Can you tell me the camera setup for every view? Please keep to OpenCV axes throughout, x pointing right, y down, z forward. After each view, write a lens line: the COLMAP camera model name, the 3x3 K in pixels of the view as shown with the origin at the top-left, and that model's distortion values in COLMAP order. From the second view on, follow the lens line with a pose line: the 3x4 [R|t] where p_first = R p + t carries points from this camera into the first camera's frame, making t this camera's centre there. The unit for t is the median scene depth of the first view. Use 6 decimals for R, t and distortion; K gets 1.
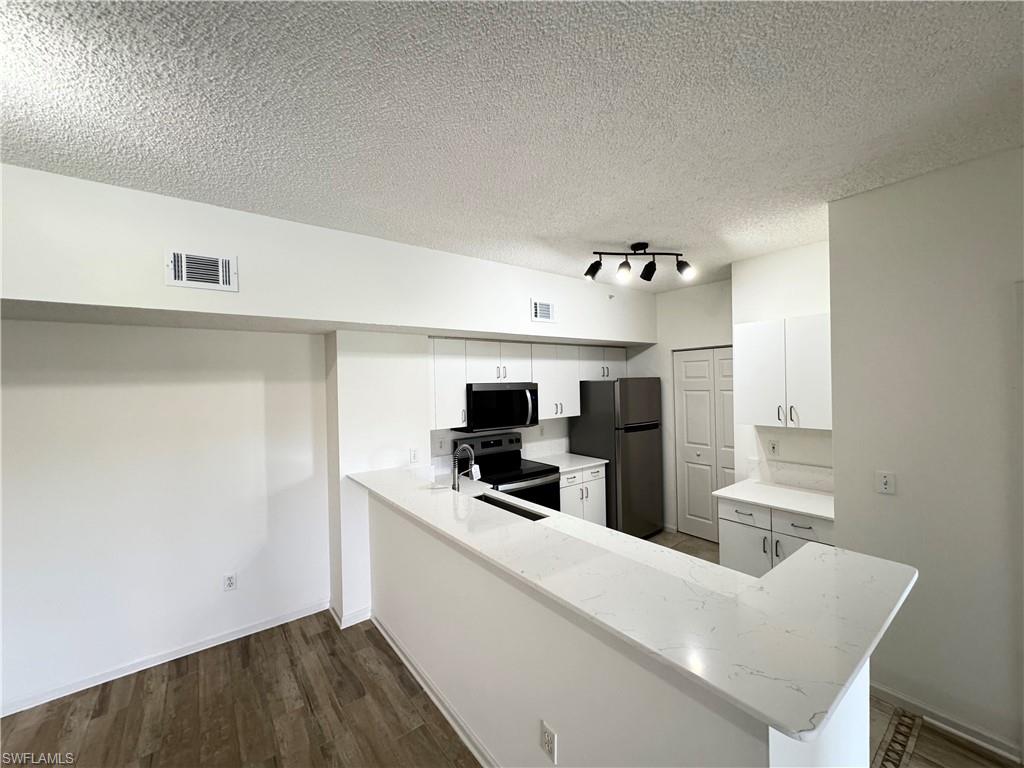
lens RADIAL K [[410.3, 0, 512.8], [0, 410.3, 382.6], [0, 0, 1]] dist [-0.004187, 0.000378]
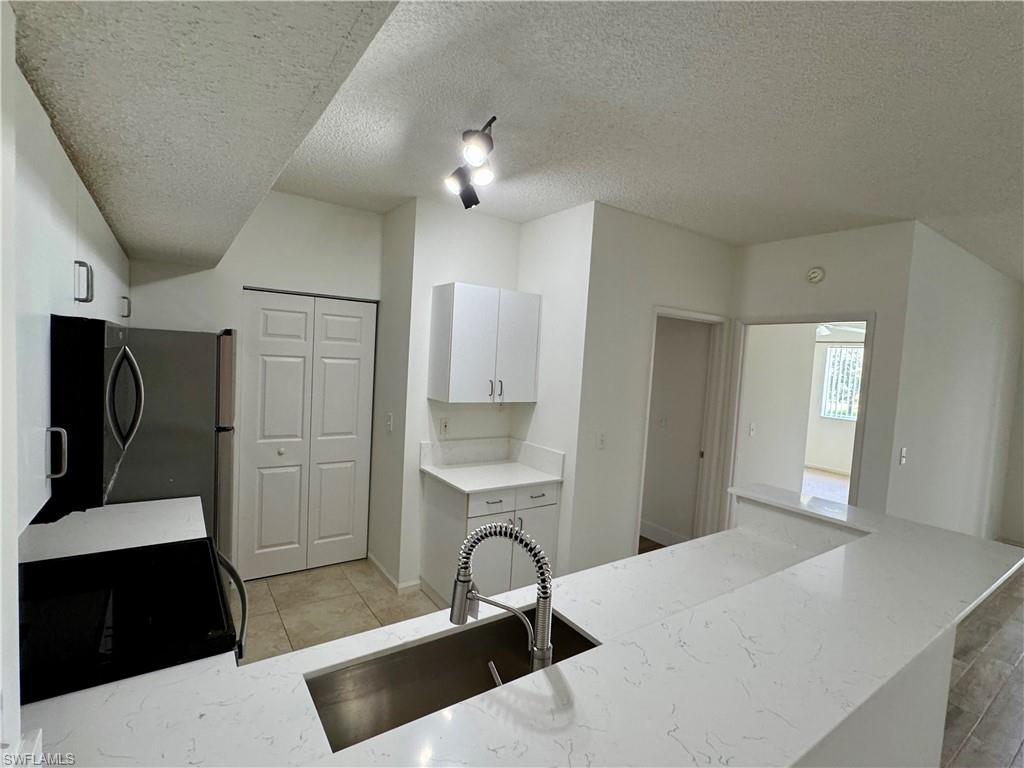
lens RADIAL K [[485.6, 0, 513.4], [0, 485.6, 389.0], [0, 0, 1]] dist [0.002326, 0.000077]
pose [[0.039689, -0.026236, 0.998868, -0.353044], [-0.059473, 0.997821, 0.028572, 0.030246], [-0.997441, -0.060539, 0.038043, 0.665314]]
